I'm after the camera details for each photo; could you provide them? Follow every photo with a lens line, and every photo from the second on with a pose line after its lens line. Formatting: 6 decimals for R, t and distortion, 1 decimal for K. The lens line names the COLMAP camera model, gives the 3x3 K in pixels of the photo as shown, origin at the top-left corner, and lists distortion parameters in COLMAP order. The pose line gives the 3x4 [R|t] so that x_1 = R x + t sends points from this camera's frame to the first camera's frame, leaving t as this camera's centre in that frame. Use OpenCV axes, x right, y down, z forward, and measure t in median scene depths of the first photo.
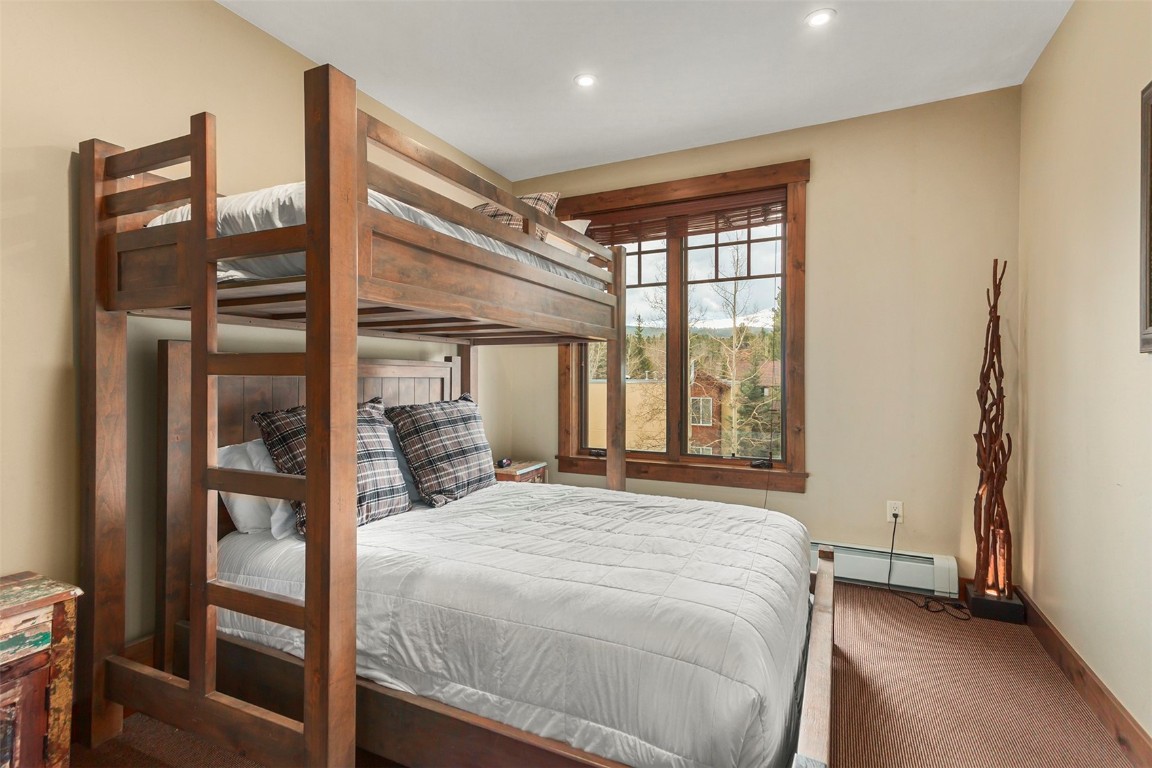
lens RADIAL K [[544.7, 0, 574.4], [0, 544.7, 387.1], [0, 0, 1]] dist [0.027959, 0.000219]
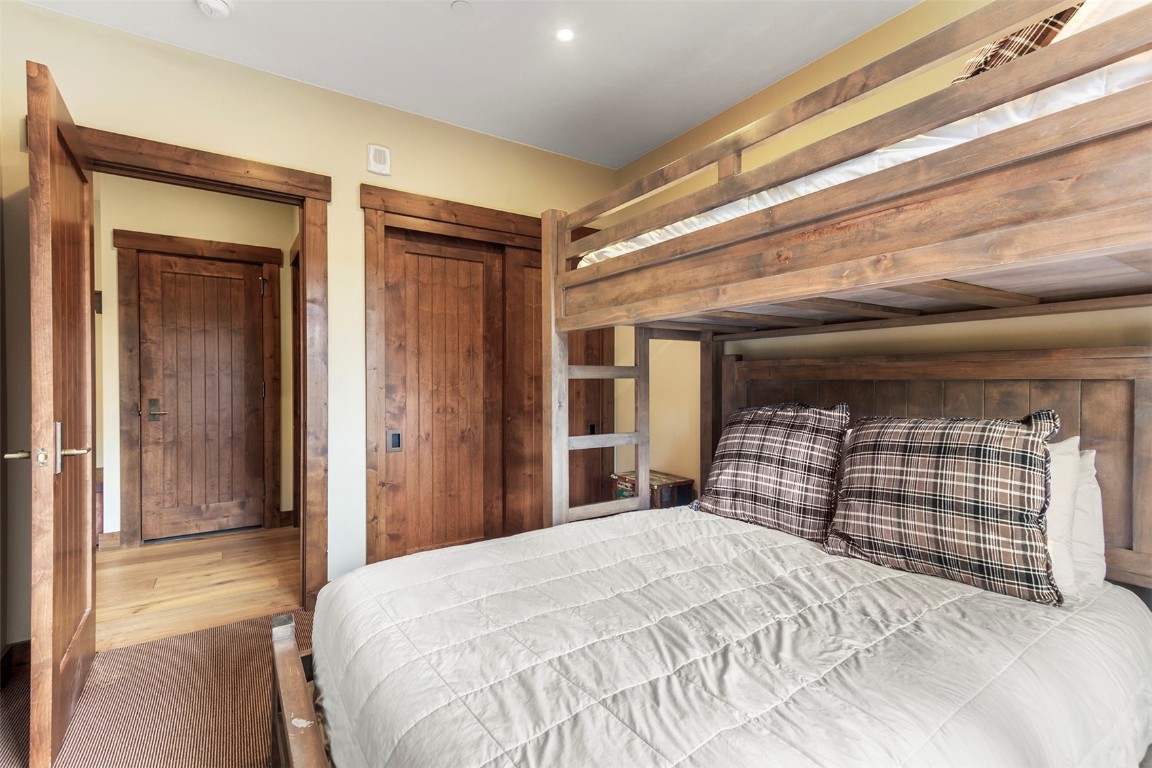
lens RADIAL K [[544.7, 0, 574.4], [0, 544.7, 387.1], [0, 0, 1]] dist [0.027959, 0.000219]
pose [[-0.525523, 0.004560, -0.850767, 0.657963], [-0.017600, 0.999713, 0.016230, -0.013895], [0.850597, 0.023503, -0.525292, 1.257404]]
